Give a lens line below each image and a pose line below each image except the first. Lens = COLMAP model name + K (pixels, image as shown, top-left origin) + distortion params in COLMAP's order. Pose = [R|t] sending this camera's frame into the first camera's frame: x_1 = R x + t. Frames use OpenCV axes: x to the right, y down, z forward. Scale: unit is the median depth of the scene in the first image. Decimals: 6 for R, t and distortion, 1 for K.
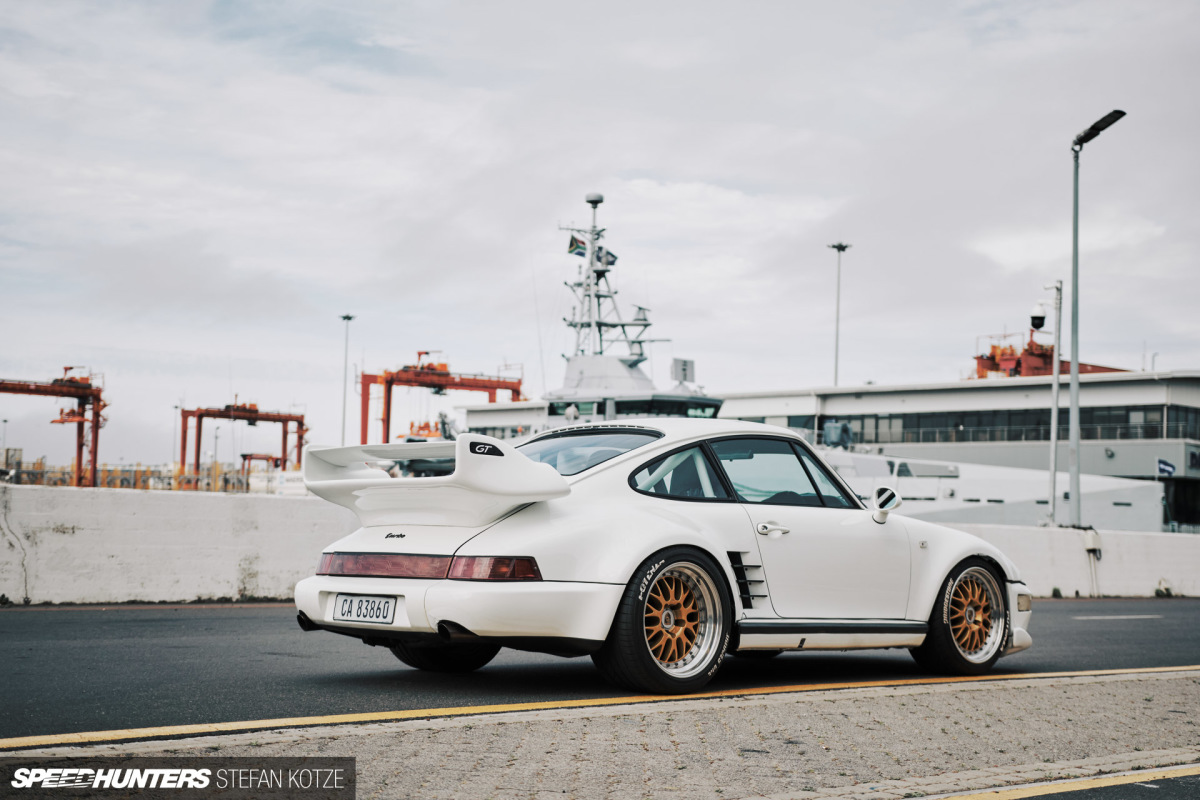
lens RADIAL K [[1657.4, 0, 573.1], [0, 1657.4, 376.9], [0, 0, 1]] dist [0.131954, 0.000000]
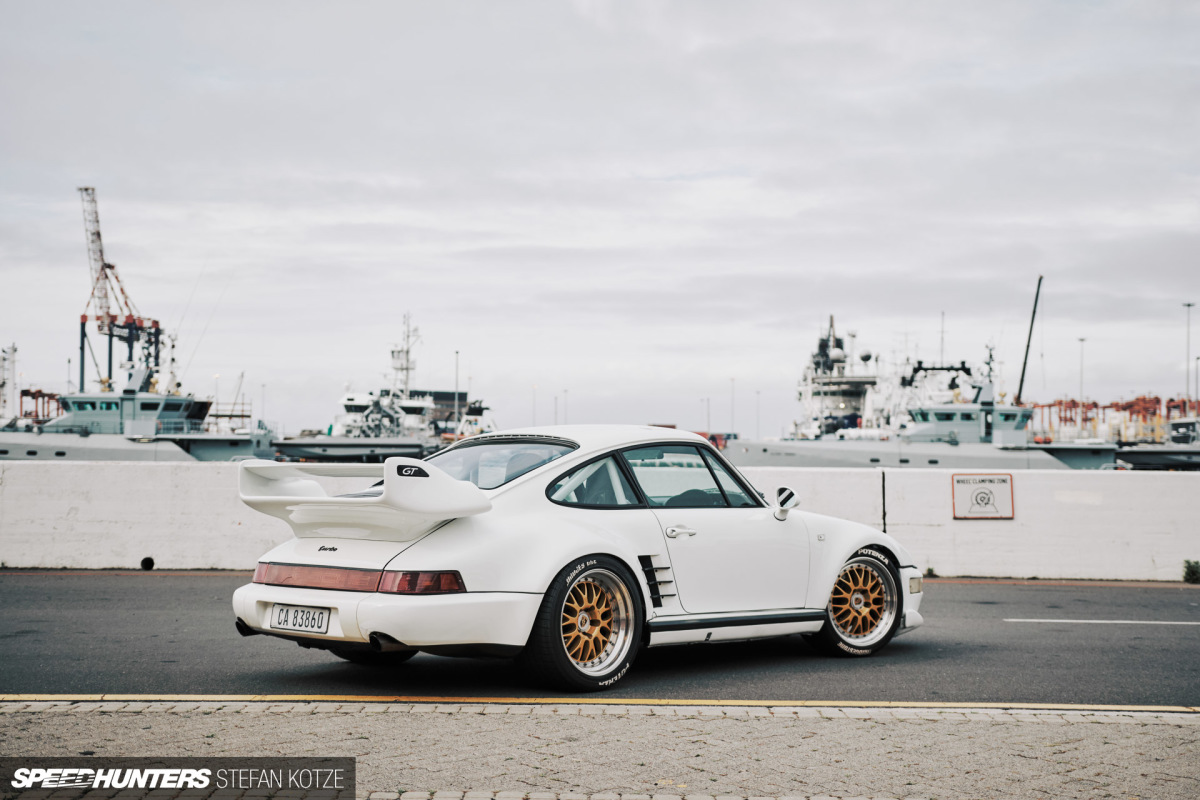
lens RADIAL K [[1657.4, 0, 600.9], [0, 1657.4, 407.3], [0, 0, 1]] dist [0.131954, 0.000000]
pose [[0.717234, -0.038677, -0.695758, 0.700140], [0.075161, 0.996927, 0.022062, 0.016345], [0.692767, -0.068118, 0.717937, 0.370696]]
